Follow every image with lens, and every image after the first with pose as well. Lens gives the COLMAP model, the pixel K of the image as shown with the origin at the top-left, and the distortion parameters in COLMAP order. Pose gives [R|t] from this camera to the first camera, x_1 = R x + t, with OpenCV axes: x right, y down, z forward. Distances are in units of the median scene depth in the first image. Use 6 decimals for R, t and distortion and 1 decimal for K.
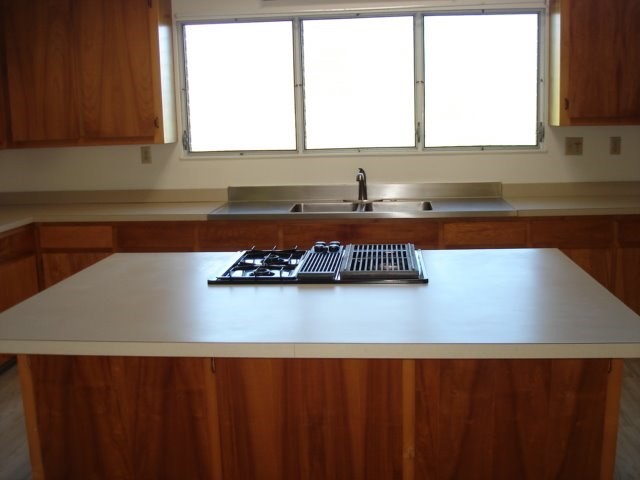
lens RADIAL K [[722.3, 0, 320.0], [0, 722.3, 240.0], [0, 0, 1]] dist [-0.087362, -0.028216]
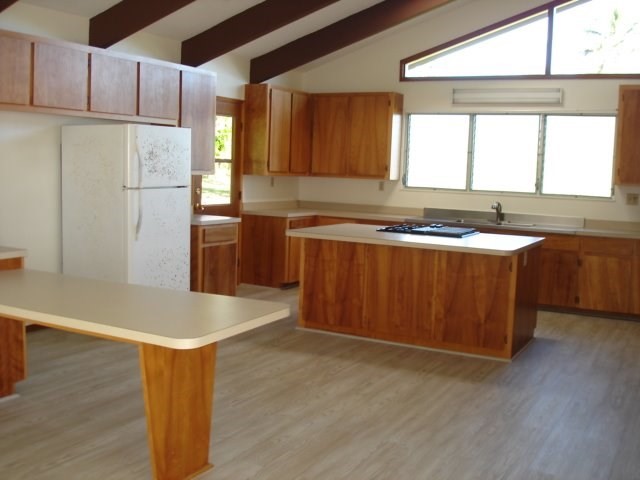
lens RADIAL K [[722.3, 0, 320.0], [0, 722.3, 240.0], [0, 0, 1]] dist [-0.087362, -0.028216]
pose [[0.918367, 0.098567, -0.383258, 0.323732], [-0.126394, 0.990816, -0.048046, 0.121992], [0.375002, 0.092565, 0.922391, -0.708961]]
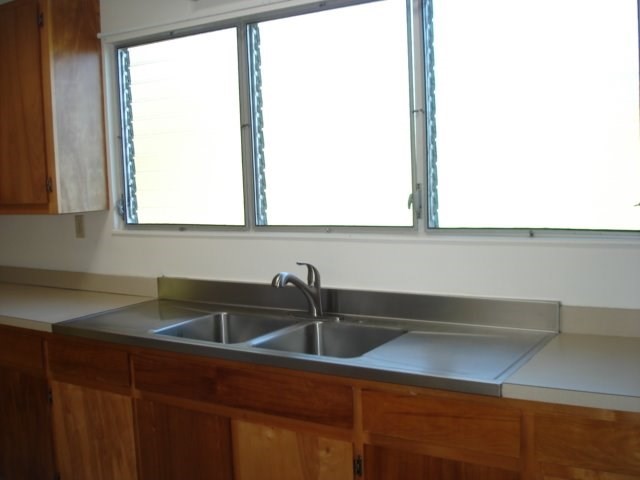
lens RADIAL K [[722.3, 0, 320.0], [0, 722.3, 240.0], [0, 0, 1]] dist [-0.087362, -0.028216]
pose [[0.884160, 0.035324, -0.465846, 0.333368], [-0.066034, 0.996576, -0.049763, -0.087329], [0.462493, 0.074760, 0.883465, 0.477867]]
